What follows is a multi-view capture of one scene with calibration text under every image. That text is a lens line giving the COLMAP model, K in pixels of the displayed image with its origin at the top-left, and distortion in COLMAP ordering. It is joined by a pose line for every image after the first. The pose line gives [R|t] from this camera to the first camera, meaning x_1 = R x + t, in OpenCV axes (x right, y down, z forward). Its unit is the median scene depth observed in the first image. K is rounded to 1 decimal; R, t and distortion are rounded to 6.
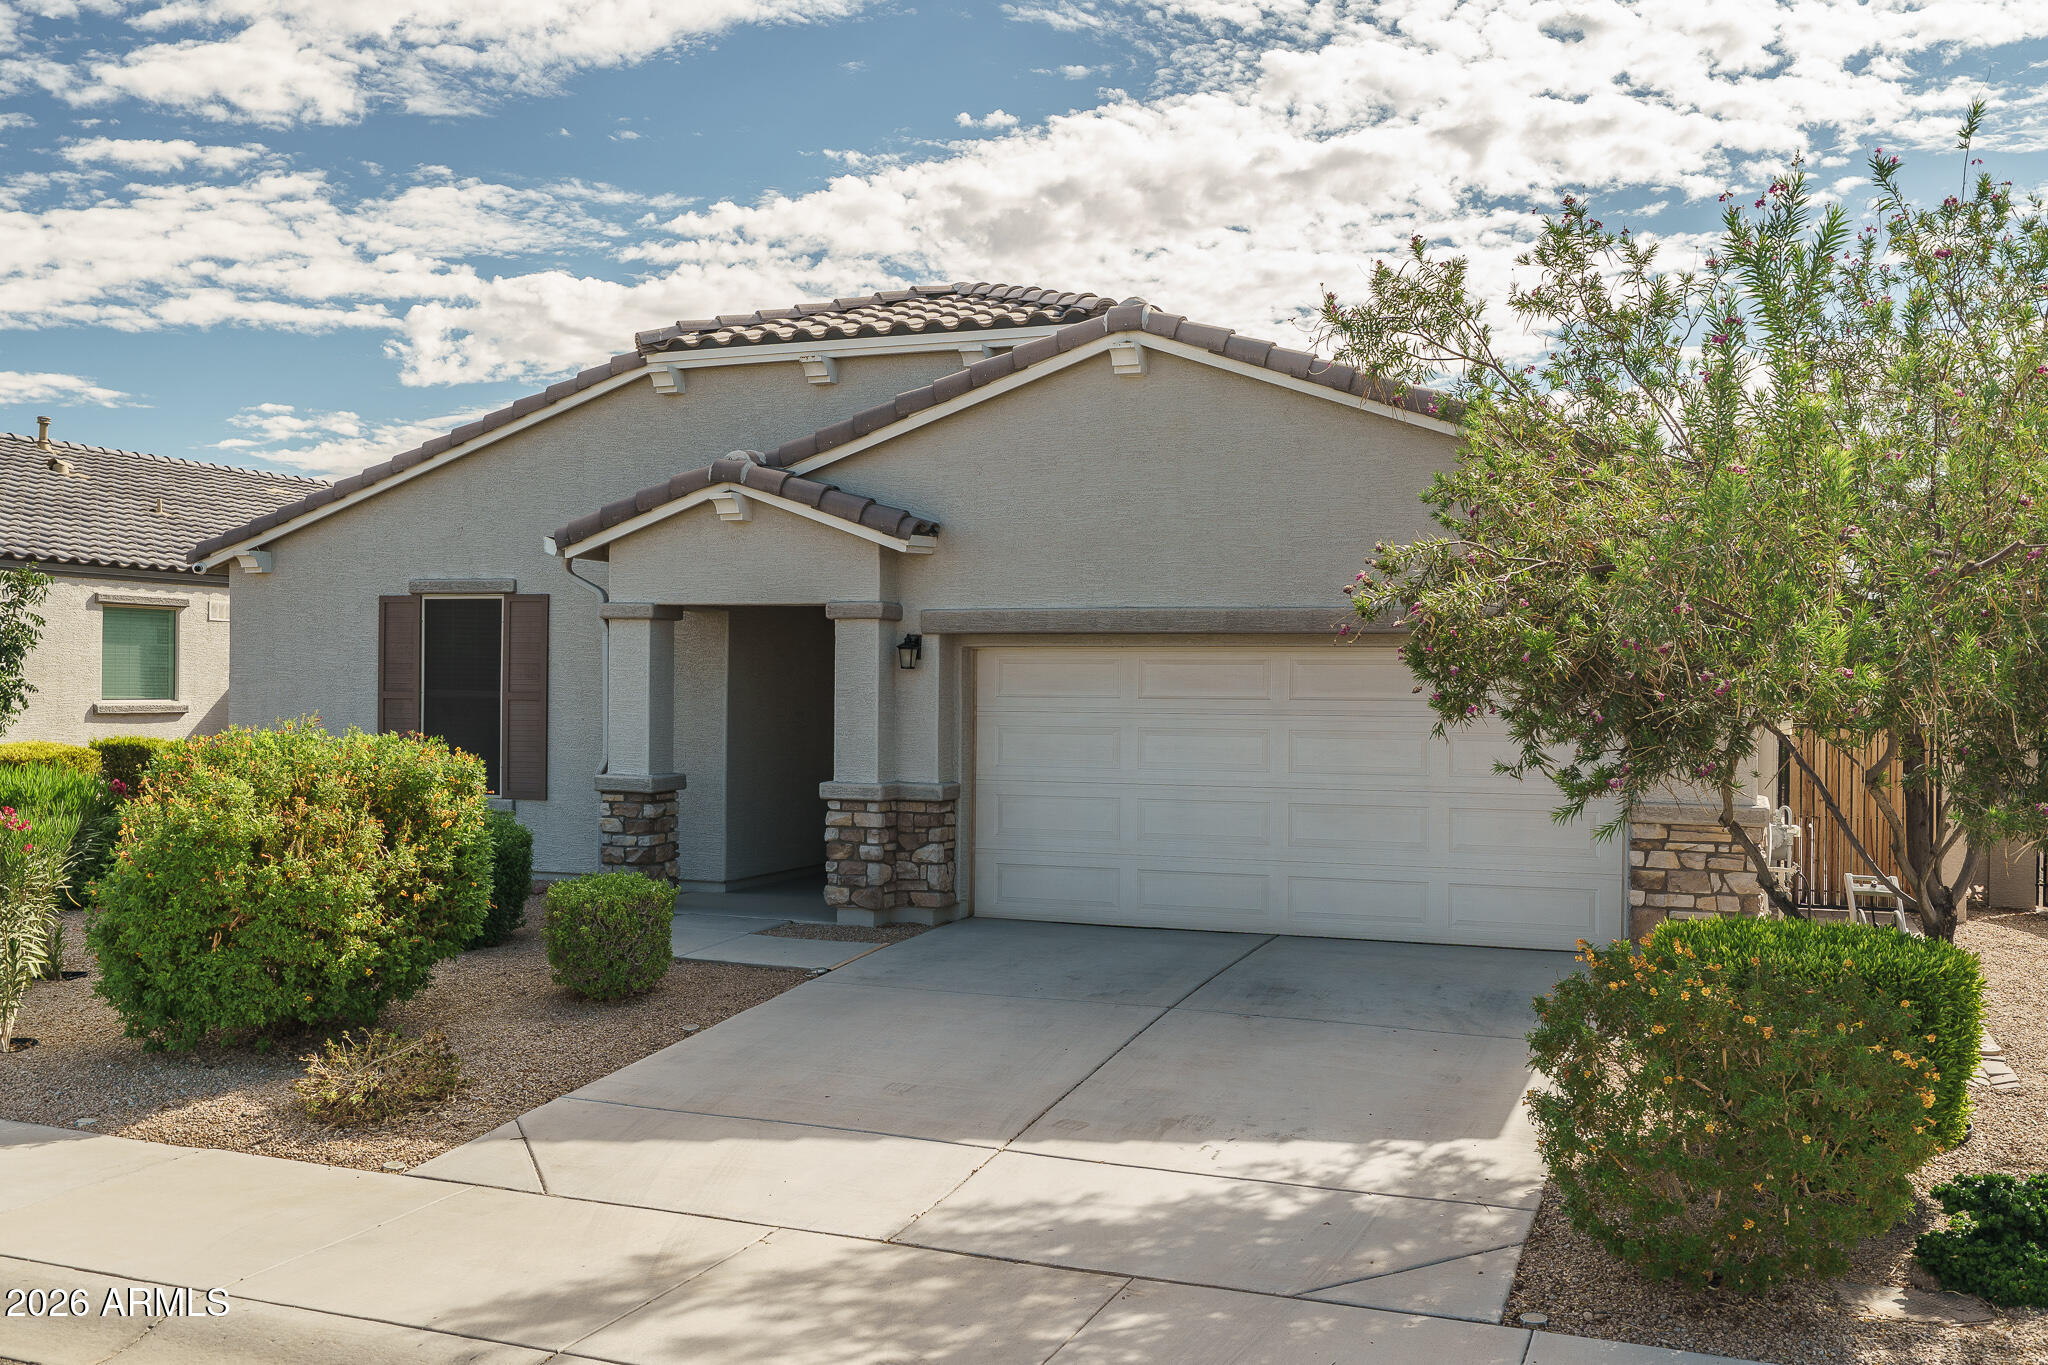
lens RADIAL K [[1981.9, 0, 1024.0], [0, 1981.9, 682.5], [0, 0, 1]] dist [0.013582, -0.019031]
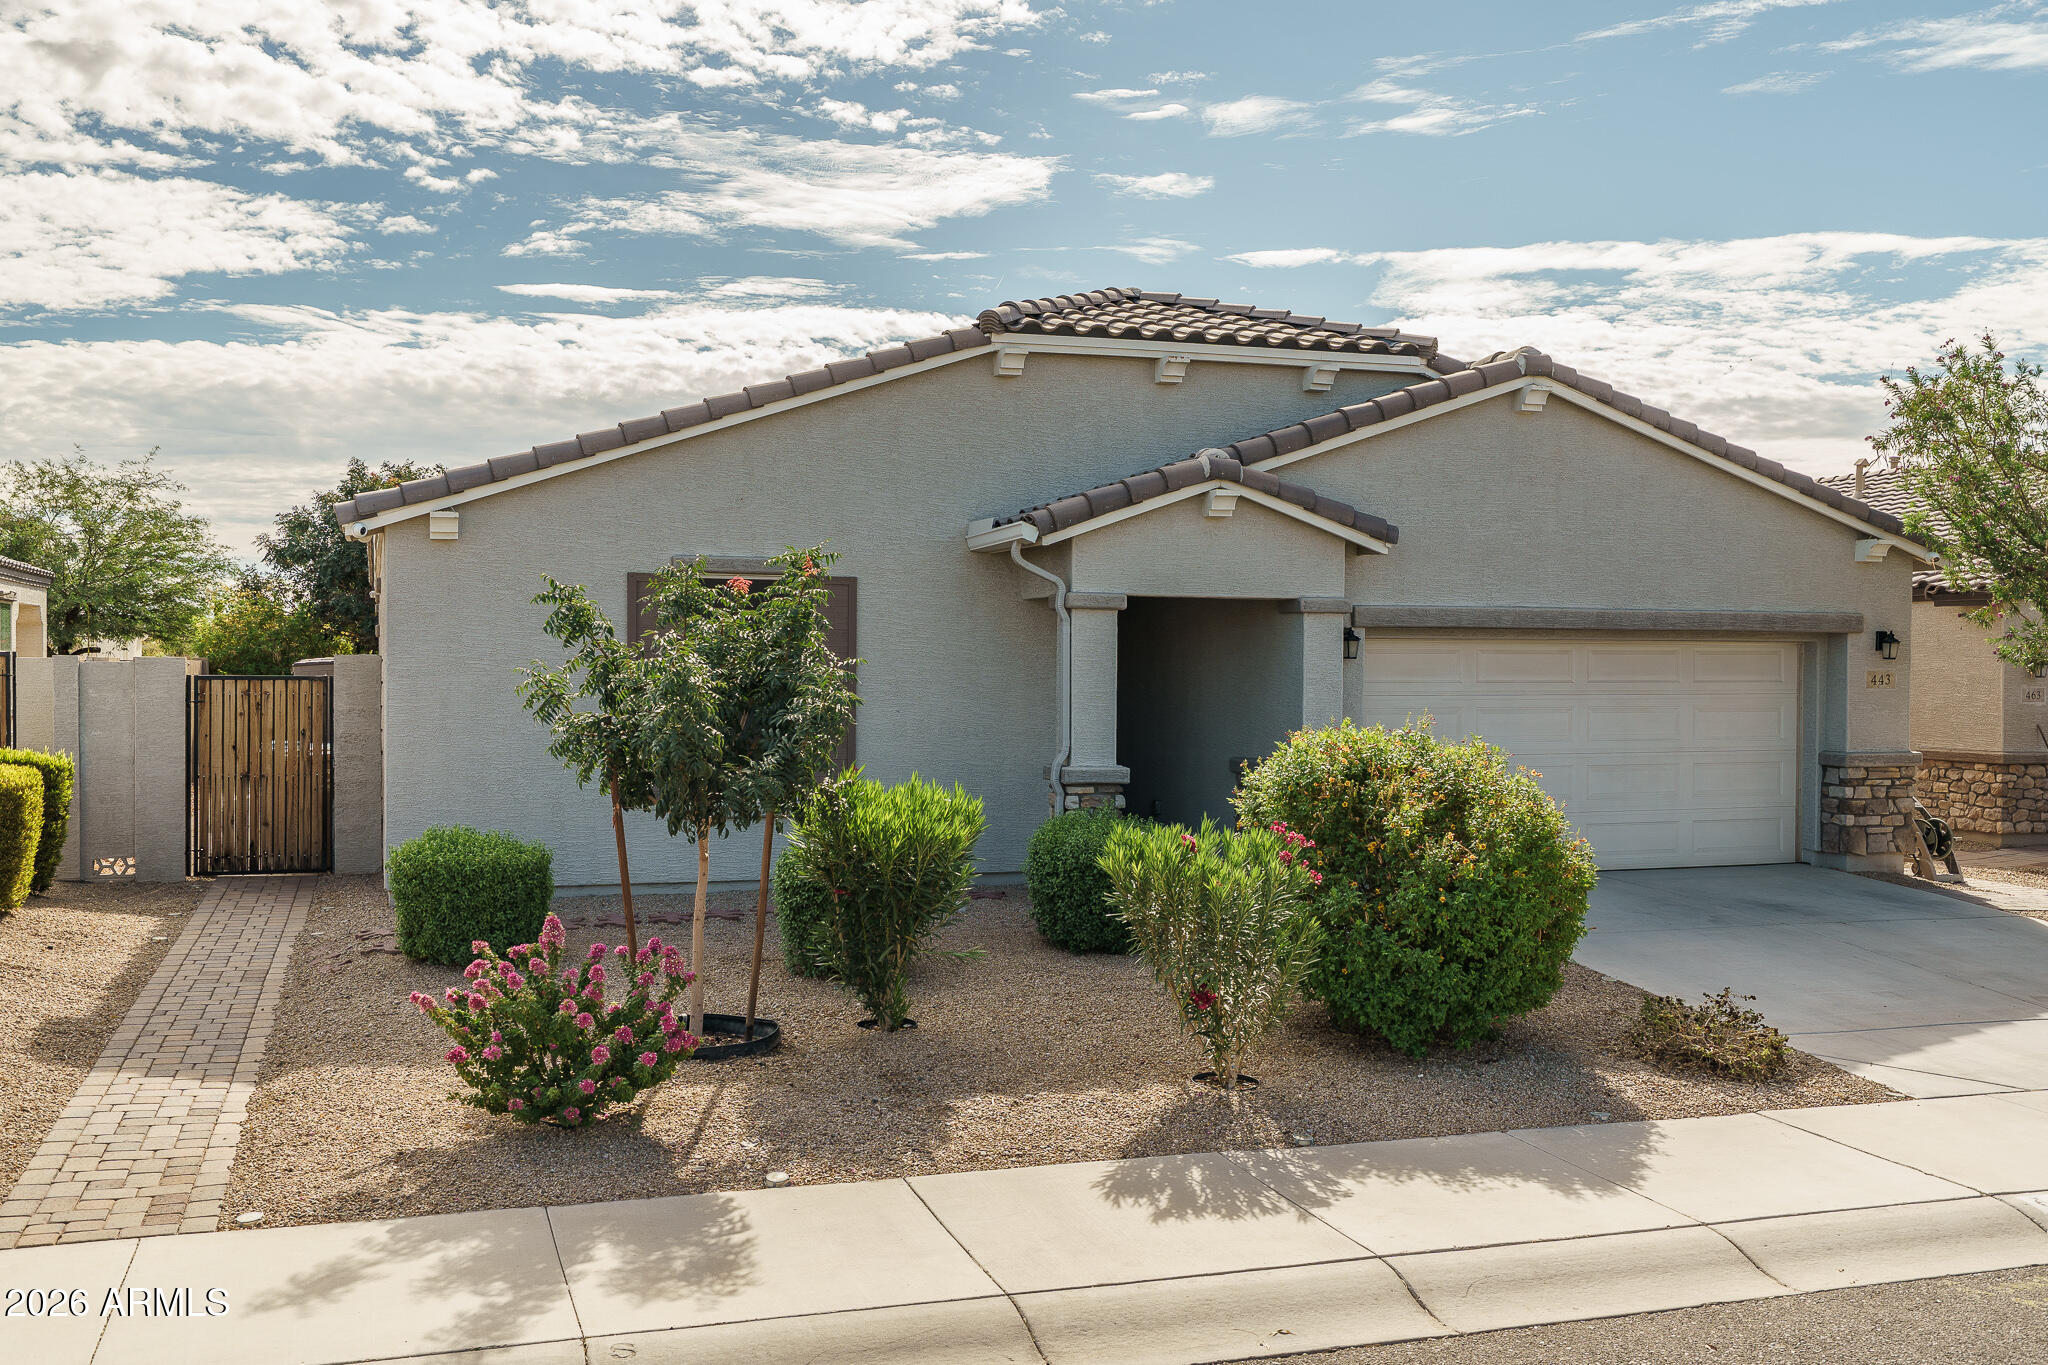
lens RADIAL K [[1936.9, 0, 1024.0], [0, 1936.9, 682.5], [0, 0, 1]] dist [0.000797, 0.015862]
pose [[0.746730, -0.014778, 0.664963, -0.814701], [0.000016, 0.999754, 0.022200, -0.015772], [-0.665128, -0.016567, 0.746546, 0.282066]]
